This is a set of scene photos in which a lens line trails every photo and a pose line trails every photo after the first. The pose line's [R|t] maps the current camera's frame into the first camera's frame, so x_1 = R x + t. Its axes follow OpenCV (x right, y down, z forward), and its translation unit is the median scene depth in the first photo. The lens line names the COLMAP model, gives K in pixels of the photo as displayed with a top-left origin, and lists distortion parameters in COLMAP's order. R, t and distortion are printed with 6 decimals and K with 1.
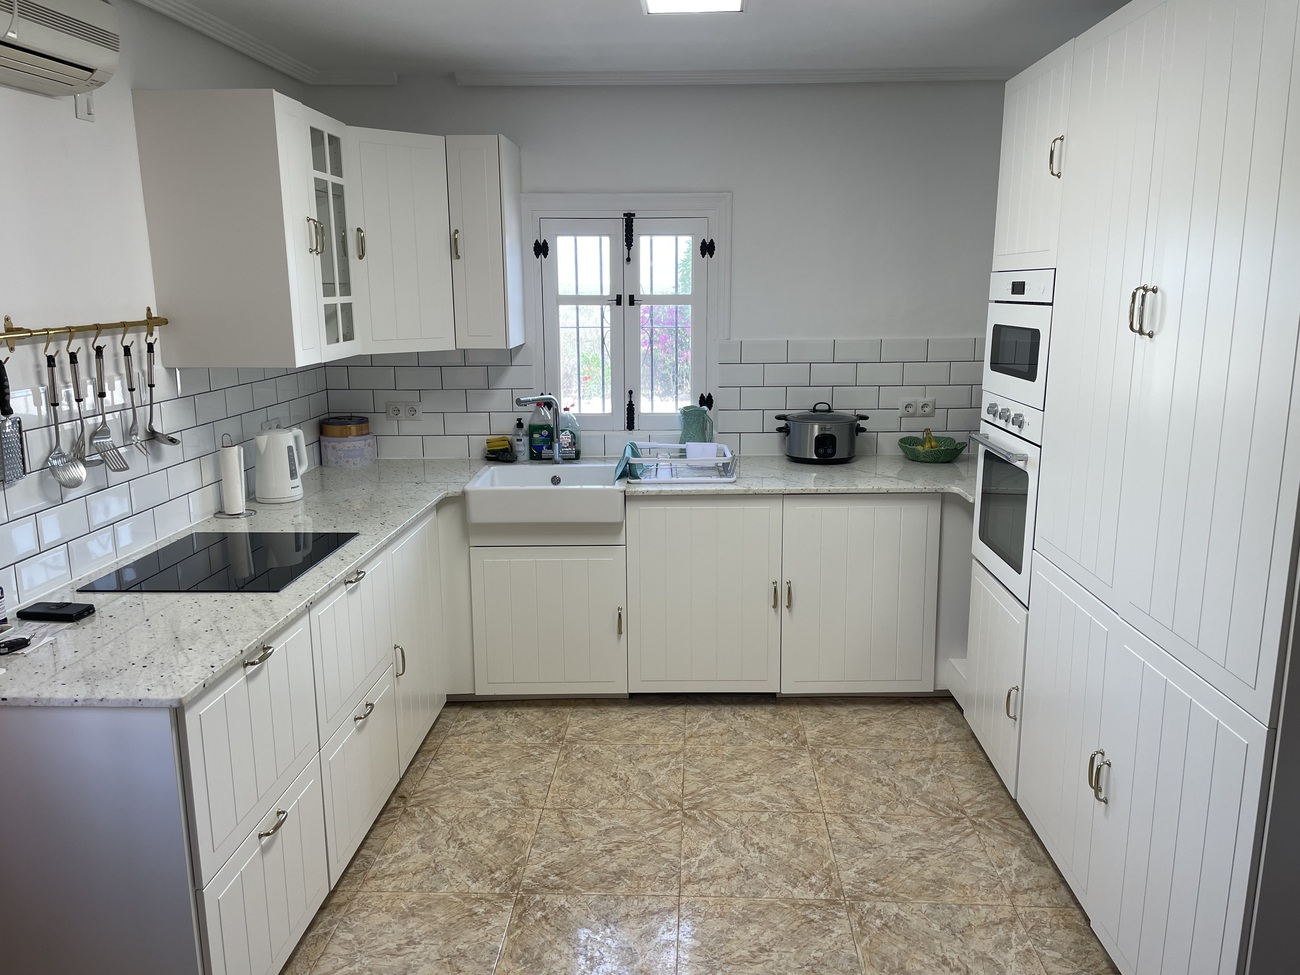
lens RADIAL K [[983.1, 0, 650.7], [0, 983.1, 486.5], [0, 0, 1]] dist [0.085708, -0.107565]
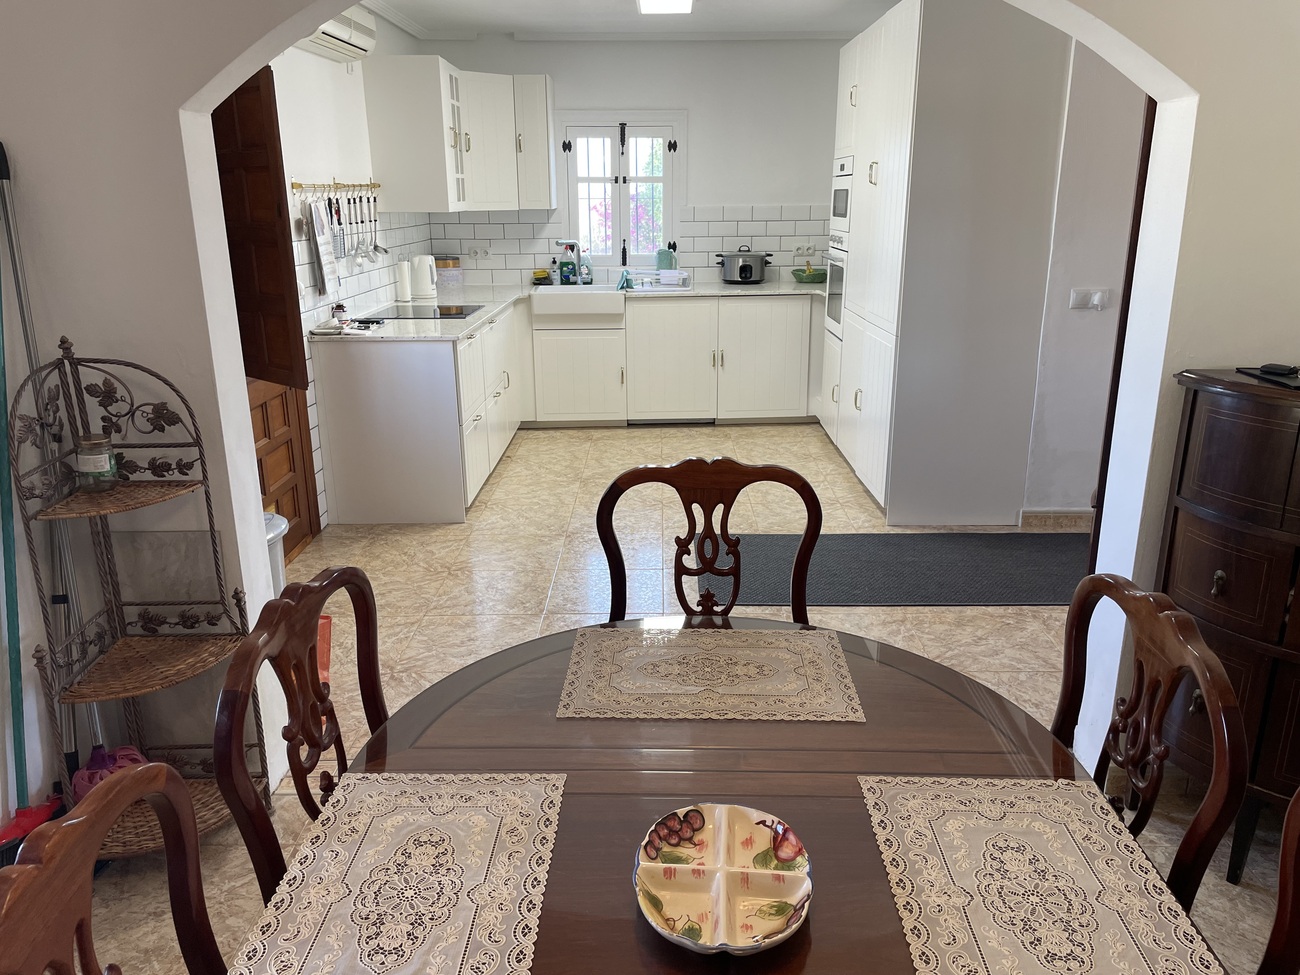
lens RADIAL K [[983.1, 0, 651.1], [0, 983.1, 485.7], [0, 0, 1]] dist [0.085708, -0.107565]
pose [[0.999072, -0.011905, 0.041398, -0.049860], [0.008267, 0.996177, 0.086970, 0.165381], [-0.042275, -0.086547, 0.995350, -0.638986]]
